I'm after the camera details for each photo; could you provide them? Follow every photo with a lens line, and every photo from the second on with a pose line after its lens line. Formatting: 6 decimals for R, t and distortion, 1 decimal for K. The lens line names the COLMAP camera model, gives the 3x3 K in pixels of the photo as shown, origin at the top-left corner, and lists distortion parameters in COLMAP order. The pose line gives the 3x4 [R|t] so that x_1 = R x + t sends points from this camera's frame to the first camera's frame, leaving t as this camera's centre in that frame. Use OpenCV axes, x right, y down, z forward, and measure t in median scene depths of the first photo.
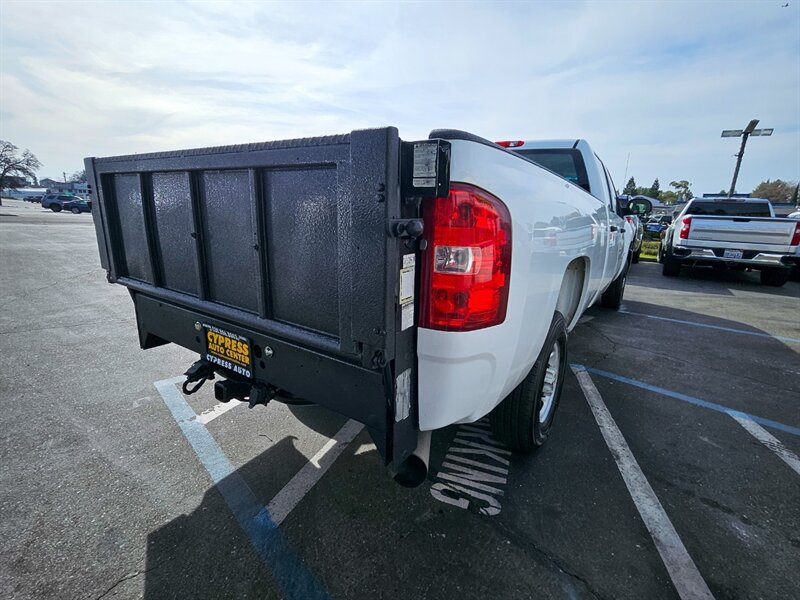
lens RADIAL K [[379.3, 0, 400.0], [0, 379.3, 300.0], [0, 0, 1]] dist [0.001384, 0.001142]
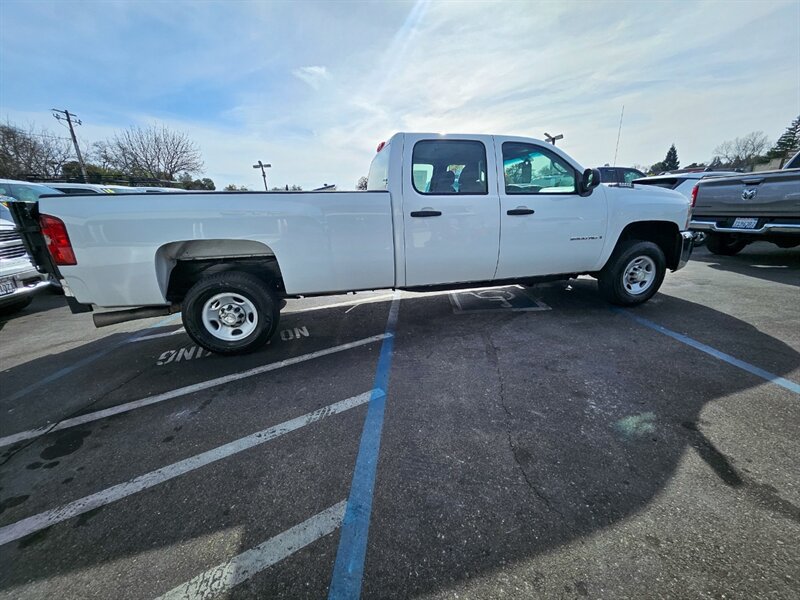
lens RADIAL K [[315.9, 0, 400.0], [0, 315.9, 300.0], [0, 0, 1]] dist [0.000208, -0.000318]
pose [[0.723004, 0.129786, -0.678543, 1.928460], [-0.081481, 0.991359, 0.102800, -0.060466], [0.686022, -0.019036, 0.727331, 0.541024]]
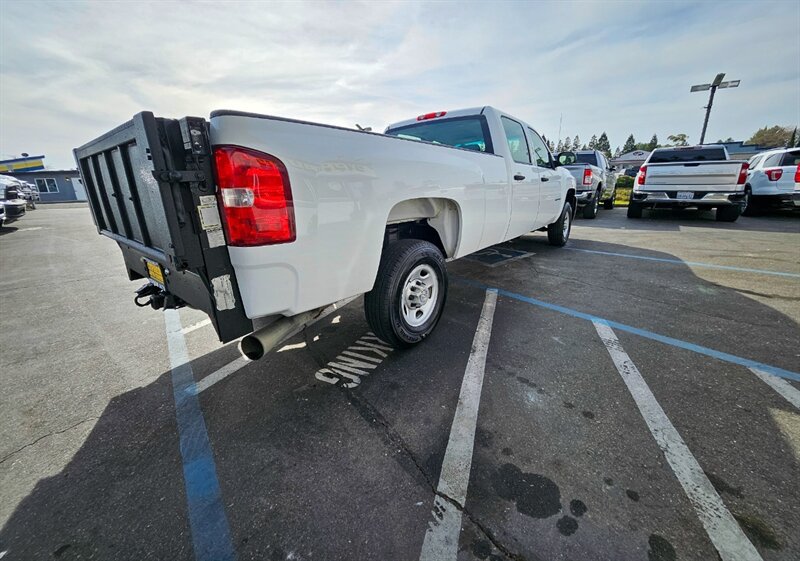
lens RADIAL K [[313.2, 0, 401.4], [0, 313.2, 262.7], [0, 0, 1]] dist [0.001010, -0.000136]
pose [[0.994709, -0.040539, -0.094396, 0.456258], [0.043332, 0.998676, 0.027737, 0.072193], [0.093146, -0.031681, 0.995148, -0.085546]]
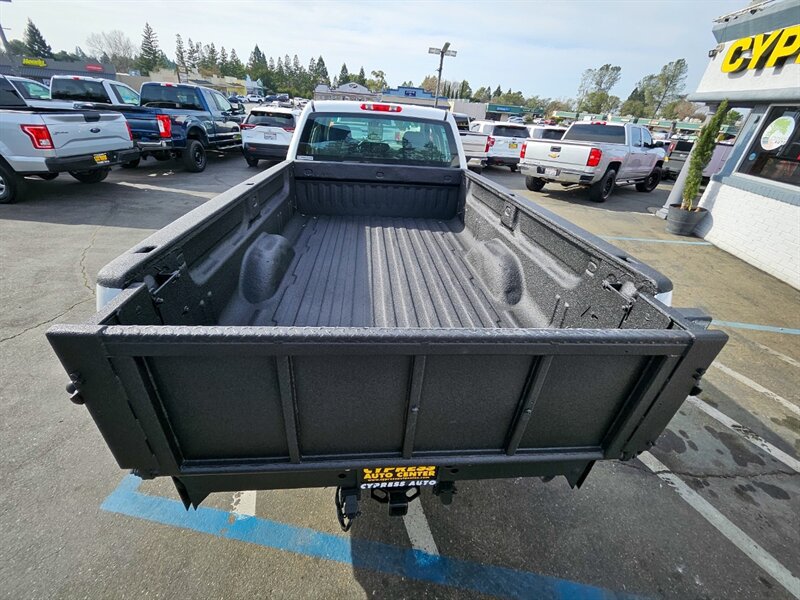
lens RADIAL K [[327.1, 0, 400.1], [0, 327.1, 283.2], [0, 0, 1]] dist [0.000690, 0.001084]
pose [[0.777895, -0.281926, 0.561603, -0.588135], [0.103641, 0.939031, 0.327840, -0.442181], [-0.619789, -0.196819, 0.759686, 0.351346]]
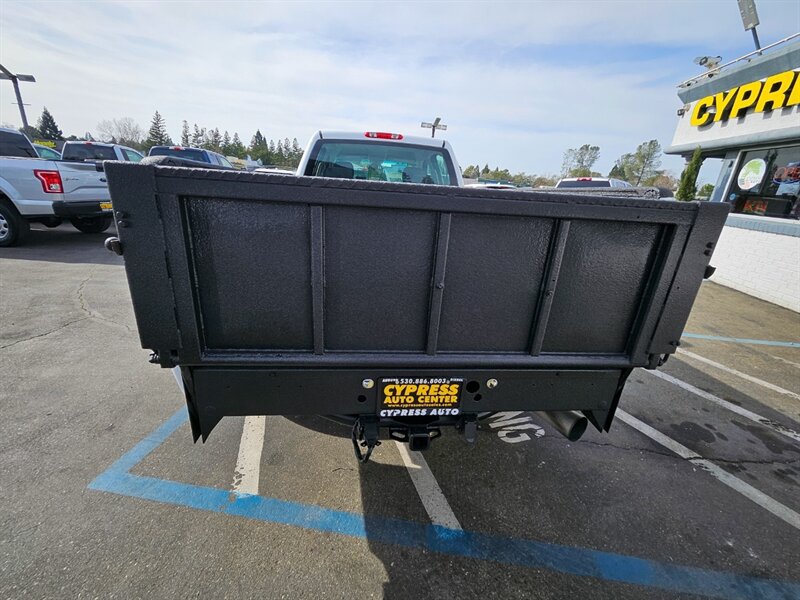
lens RADIAL K [[337.3, 0, 400.0], [0, 337.3, 300.0], [0, 0, 1]] dist [0.001690, 0.000284]
pose [[0.766351, -0.197820, 0.611206, -0.711876], [0.115336, 0.978317, 0.172026, -0.183742], [-0.631984, -0.061338, 0.772550, 0.313152]]
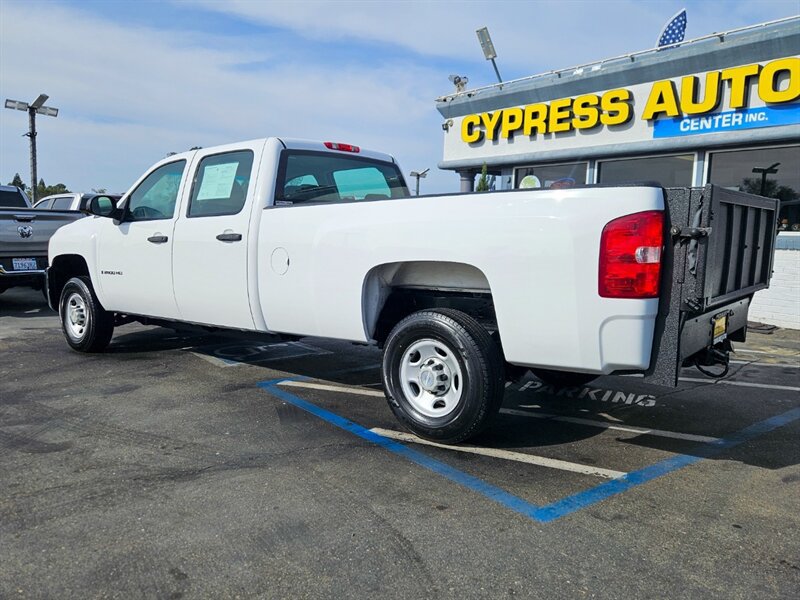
lens RADIAL K [[611.8, 0, 396.5], [0, 611.8, 296.5], [0, 0, 1]] dist [0.067095, -0.062783]
pose [[0.094920, -0.144410, 0.984955, -2.121754], [0.221438, 0.967696, 0.120539, -0.393893], [-0.970544, 0.206665, 0.123832, 1.397480]]
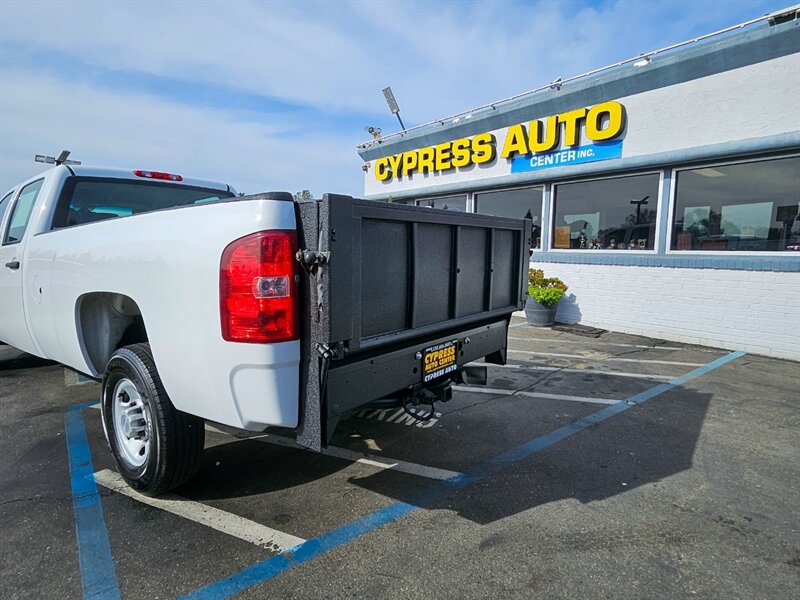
lens RADIAL K [[446.0, 0, 400.0], [0, 446.0, 300.0], [0, 0, 1]] dist [0.000608, -0.000167]
pose [[0.072520, -0.148412, 0.986263, -1.435792], [0.236500, 0.963223, 0.127555, -0.214751], [-0.968921, 0.224001, 0.104953, 0.699035]]
